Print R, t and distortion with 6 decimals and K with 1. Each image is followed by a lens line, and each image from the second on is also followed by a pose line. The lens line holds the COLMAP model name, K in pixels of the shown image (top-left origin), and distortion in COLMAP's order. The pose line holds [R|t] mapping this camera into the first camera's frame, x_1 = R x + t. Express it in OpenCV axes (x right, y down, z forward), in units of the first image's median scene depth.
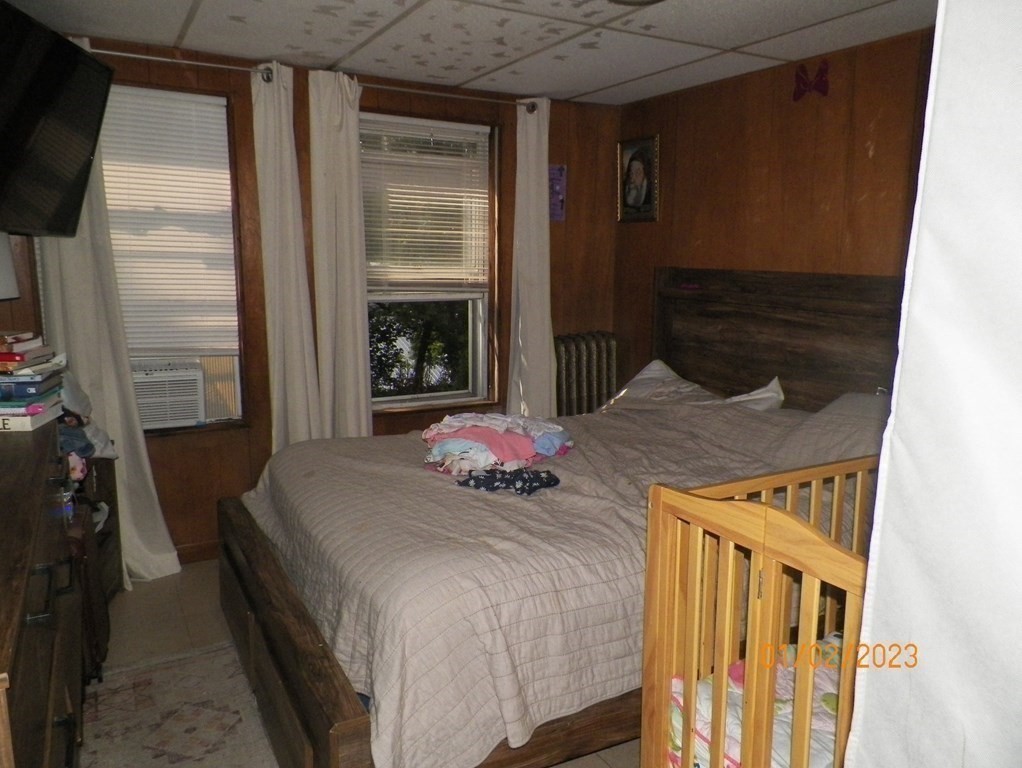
lens RADIAL K [[795.3, 0, 511.0], [0, 795.3, 384.0], [0, 0, 1]] dist [0.000152, -0.000147]
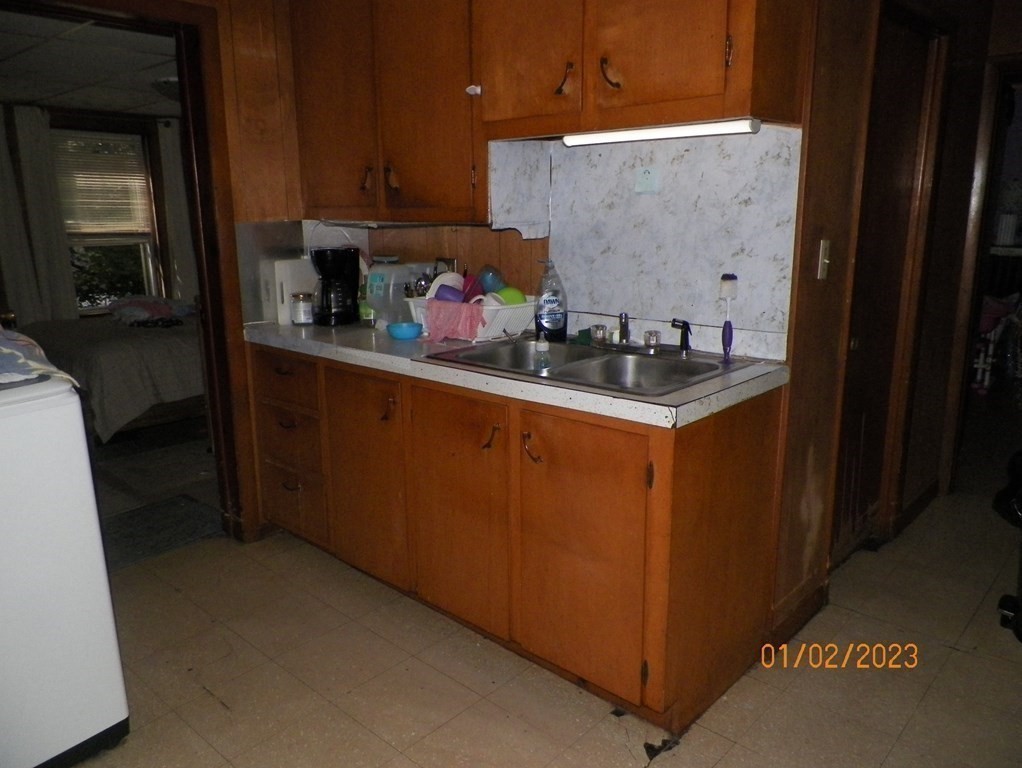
lens RADIAL K [[751.0, 0, 511.0], [0, 751.0, 384.0], [0, 0, 1]] dist [0.000206, 0.000697]
pose [[0.937461, -0.091665, 0.335803, 0.121629], [0.071249, 0.994809, 0.072650, 0.127012], [-0.340720, -0.044181, 0.939126, -0.732784]]
